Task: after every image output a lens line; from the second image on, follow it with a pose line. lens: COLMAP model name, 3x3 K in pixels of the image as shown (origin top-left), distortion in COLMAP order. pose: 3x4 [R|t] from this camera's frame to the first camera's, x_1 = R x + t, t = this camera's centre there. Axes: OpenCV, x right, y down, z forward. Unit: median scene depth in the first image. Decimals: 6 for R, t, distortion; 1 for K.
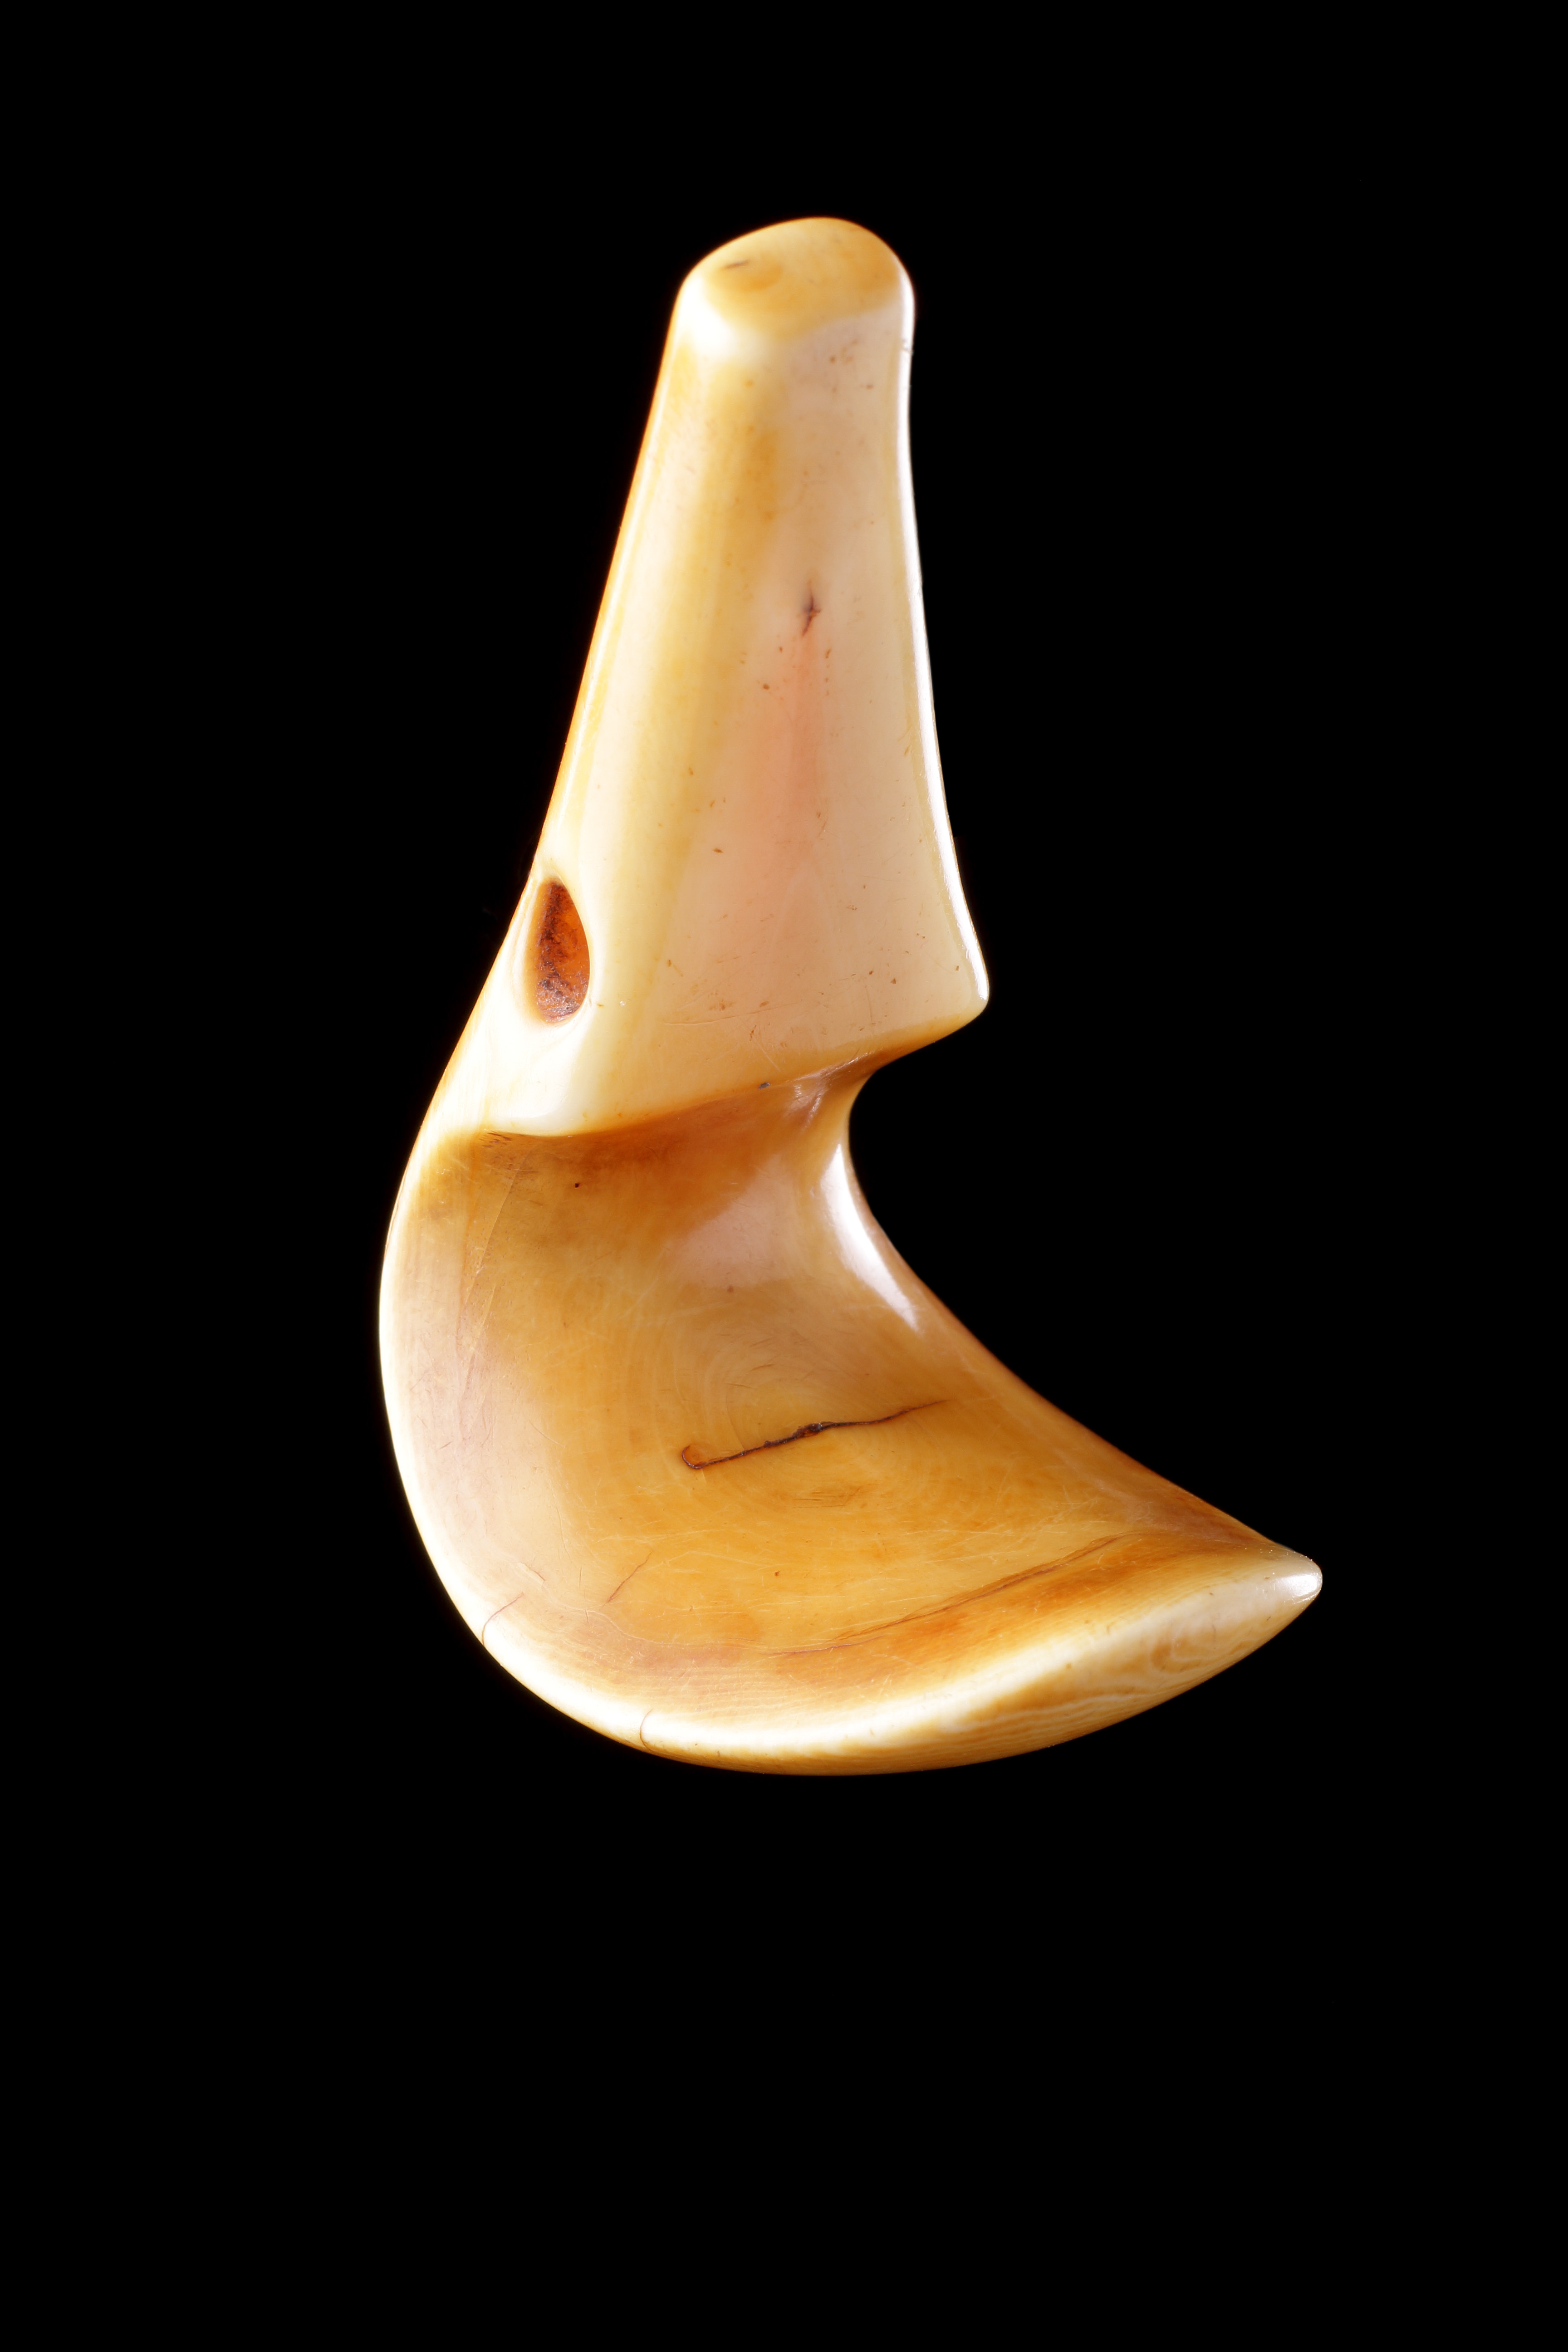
lens RADIAL K [[10898.5, 0, 784.3], [0, 10898.5, 1175.9], [0, 0, 1]] dist [-0.262096, 0.000000]
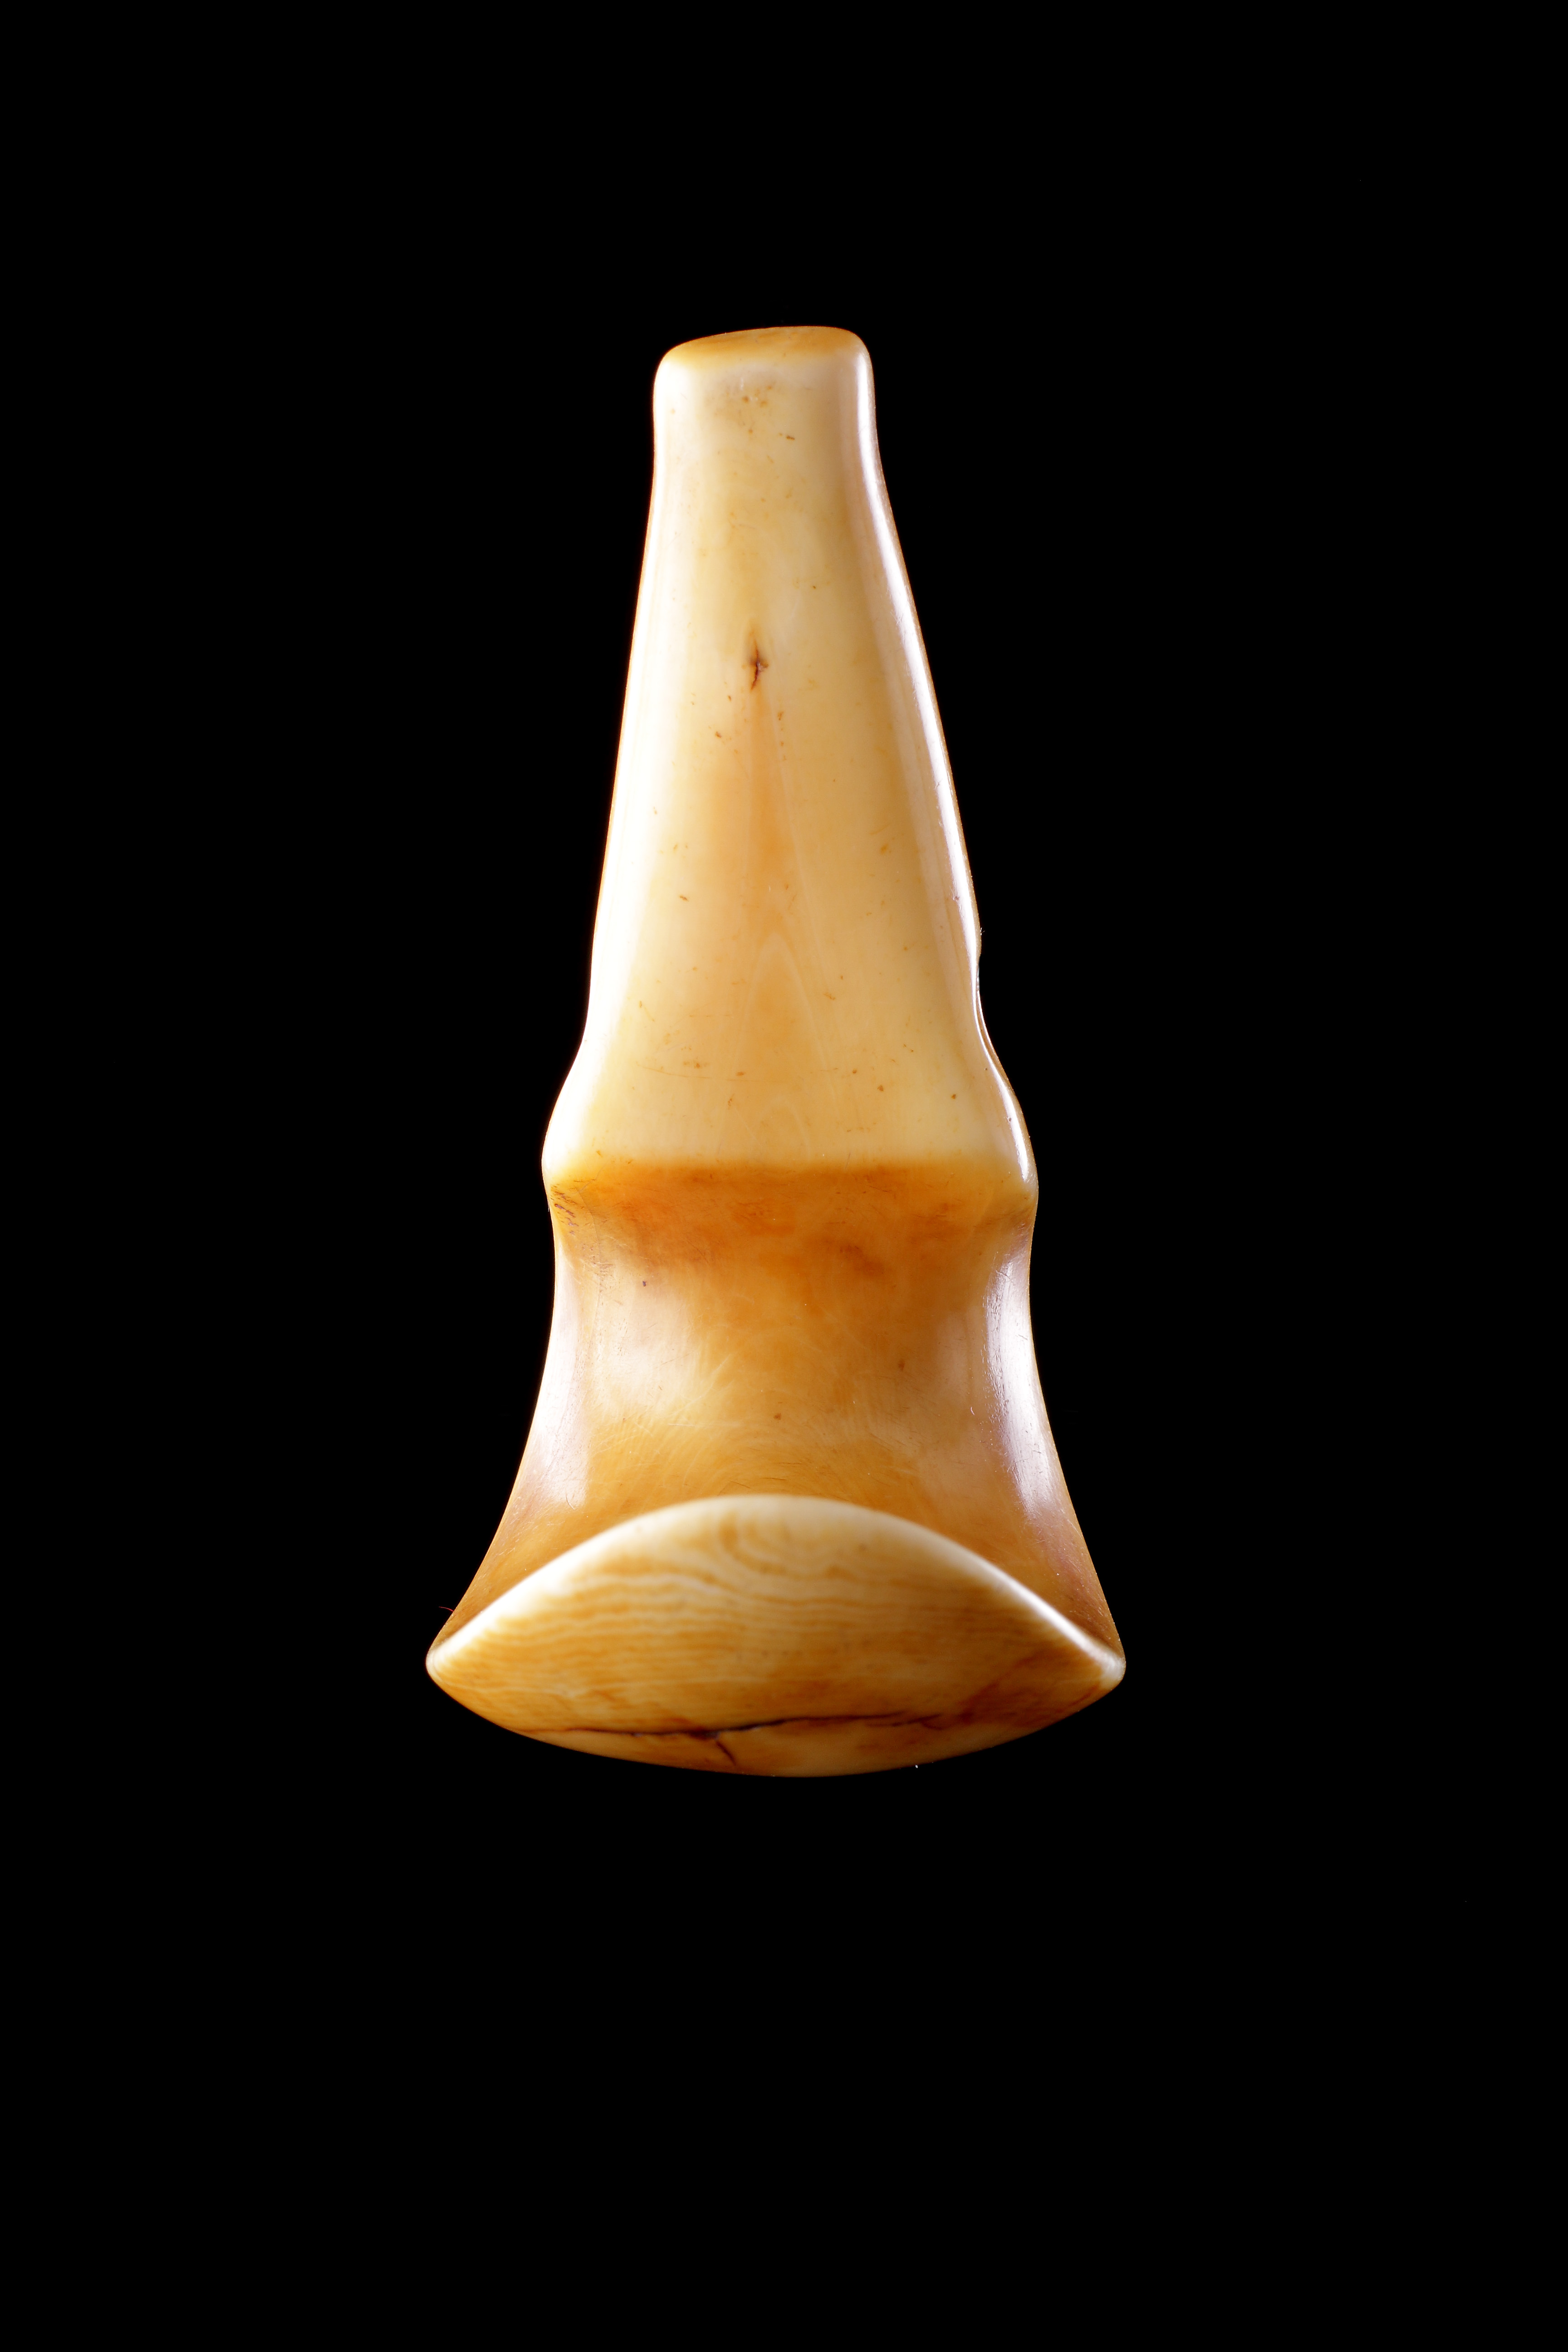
lens RADIAL K [[10898.5, 0, 782.4], [0, 10898.5, 1175.7], [0, 0, 1]] dist [-0.262096, 0.000000]
pose [[0.791569, 0.038101, -0.609891, 0.665891], [-0.286748, 0.904508, -0.315660, 0.336026], [0.539624, 0.424752, 0.726905, 0.212097]]
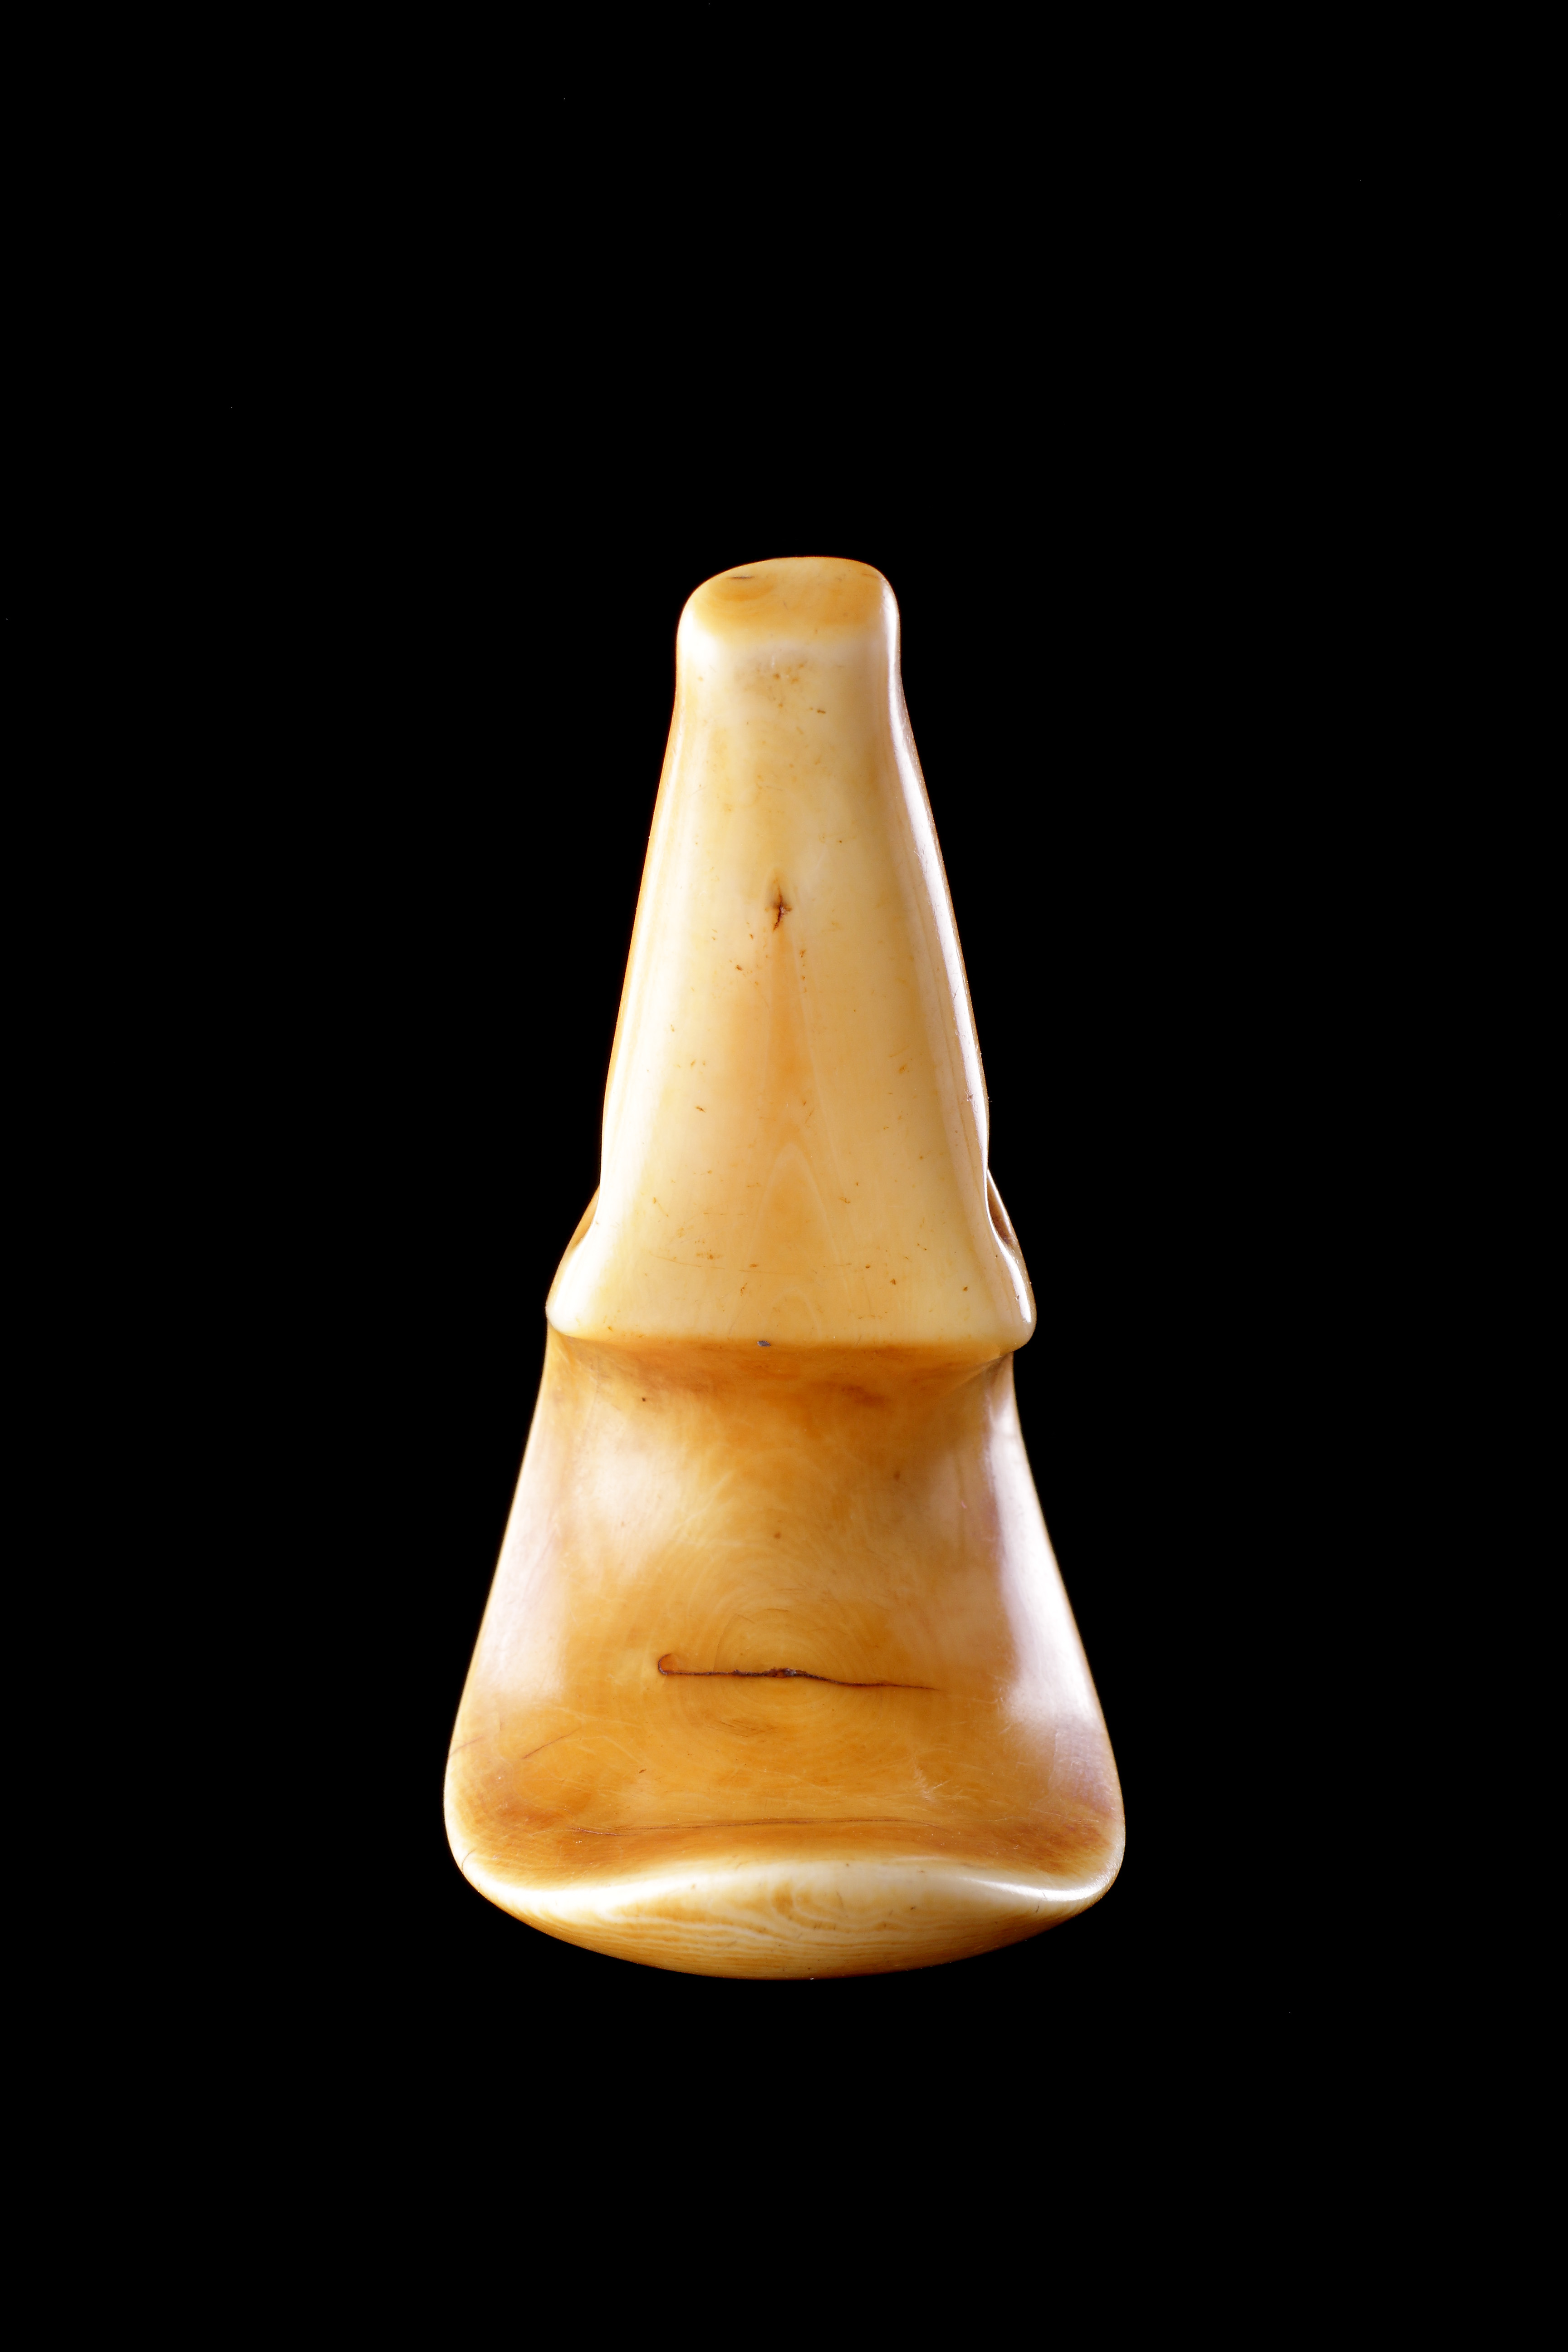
lens RADIAL K [[10898.5, 0, 784.7], [0, 10898.5, 1176.5], [0, 0, 1]] dist [-0.262096, 0.000000]
pose [[0.835357, 0.237372, -0.495816, 0.542304], [-0.272225, 0.962232, 0.002021, -0.027370], [0.477569, 0.133285, 0.868425, 0.044963]]
